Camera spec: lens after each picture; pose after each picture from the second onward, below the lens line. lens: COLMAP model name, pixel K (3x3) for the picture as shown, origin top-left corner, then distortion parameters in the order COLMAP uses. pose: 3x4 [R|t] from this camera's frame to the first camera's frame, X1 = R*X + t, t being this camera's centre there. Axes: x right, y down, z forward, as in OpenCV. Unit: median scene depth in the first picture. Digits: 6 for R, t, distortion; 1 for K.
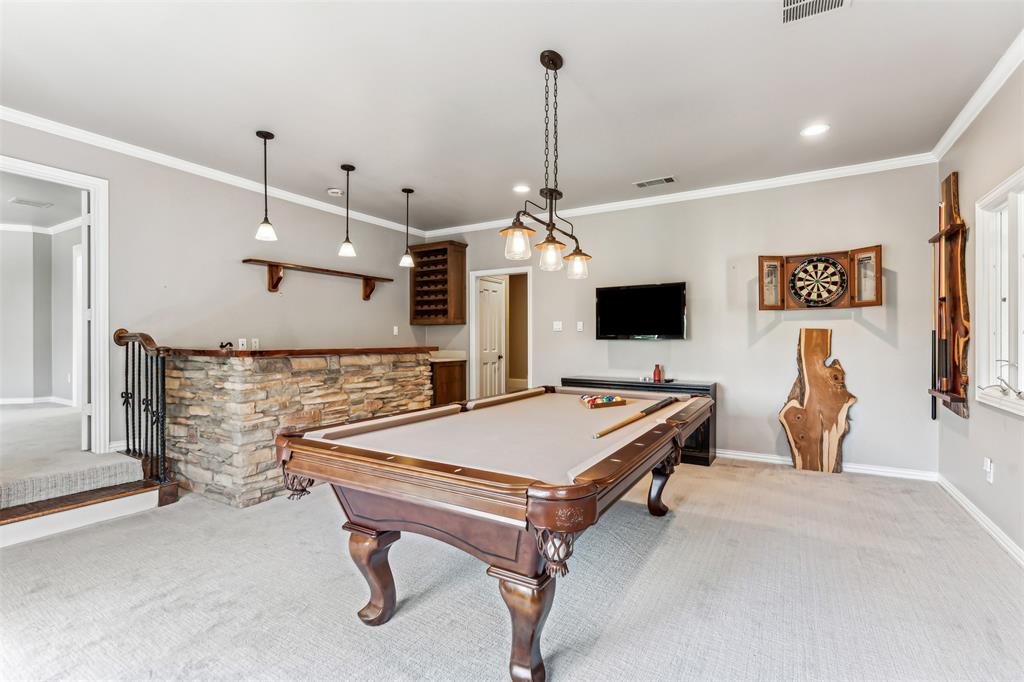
lens RADIAL K [[469.2, 0, 512.1], [0, 469.2, 340.2], [0, 0, 1]] dist [-0.005996, -0.000320]
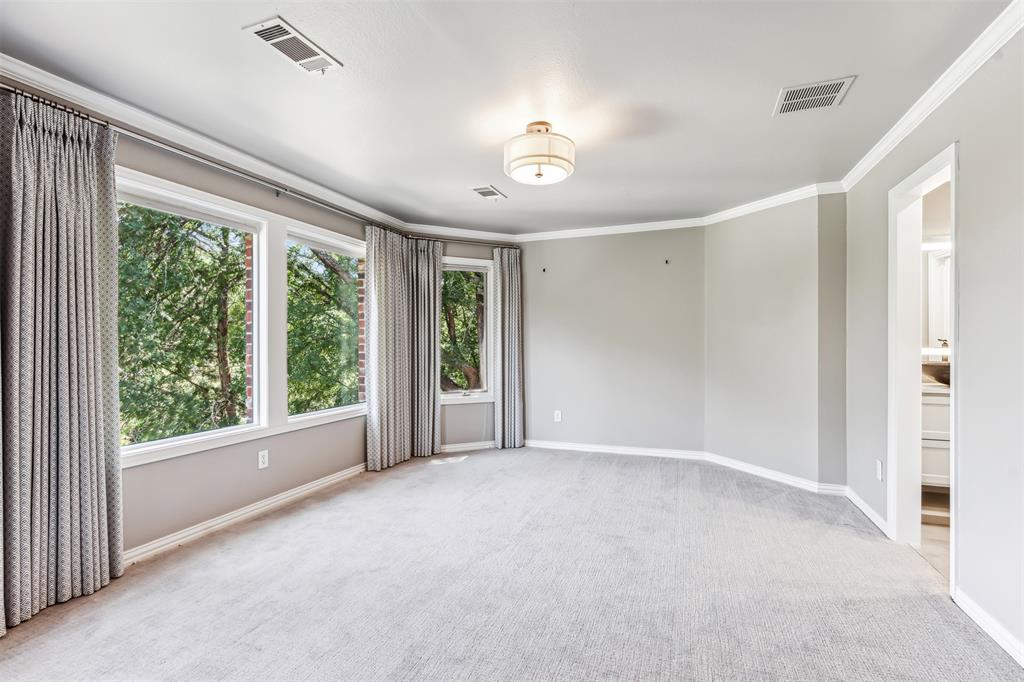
lens RADIAL K [[469.2, 0, 512.0], [0, 469.2, 341.2], [0, 0, 1]] dist [-0.005996, -0.000320]
pose [[0.181241, 0.002408, -0.983436, -0.518781], [0.004147, 0.999986, 0.003213, -0.051990], [0.983430, -0.004661, 0.181229, 0.513759]]
